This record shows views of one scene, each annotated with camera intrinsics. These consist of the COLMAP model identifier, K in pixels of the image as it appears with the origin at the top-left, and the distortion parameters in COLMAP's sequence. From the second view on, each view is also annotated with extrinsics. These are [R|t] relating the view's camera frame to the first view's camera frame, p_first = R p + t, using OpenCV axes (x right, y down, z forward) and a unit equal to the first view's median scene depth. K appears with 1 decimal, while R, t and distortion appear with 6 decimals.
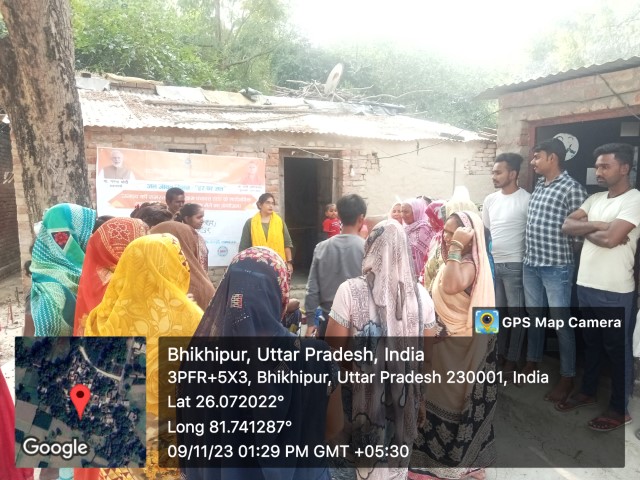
lens RADIAL K [[510.2, 0, 317.0], [0, 510.2, 237.4], [0, 0, 1]] dist [0.011220, 0.006889]
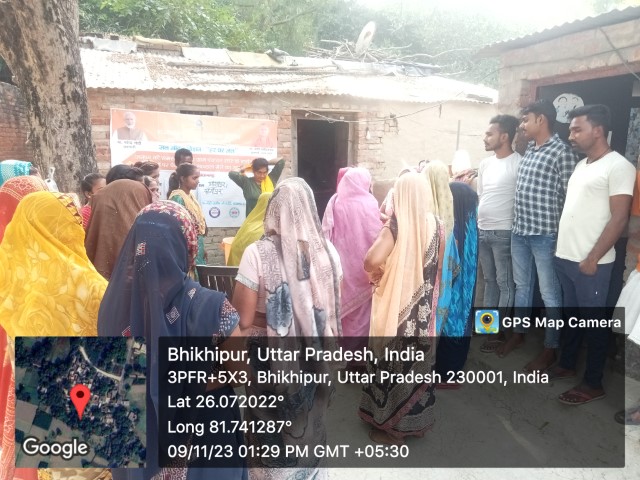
lens RADIAL K [[510.2, 0, 317.0], [0, 510.2, 237.4], [0, 0, 1]] dist [0.011220, 0.006889]
pose [[0.993719, 0.028056, -0.108330, 0.101472], [-0.020510, 0.997325, 0.070156, 0.001606], [0.110008, -0.067494, 0.991636, 0.004792]]
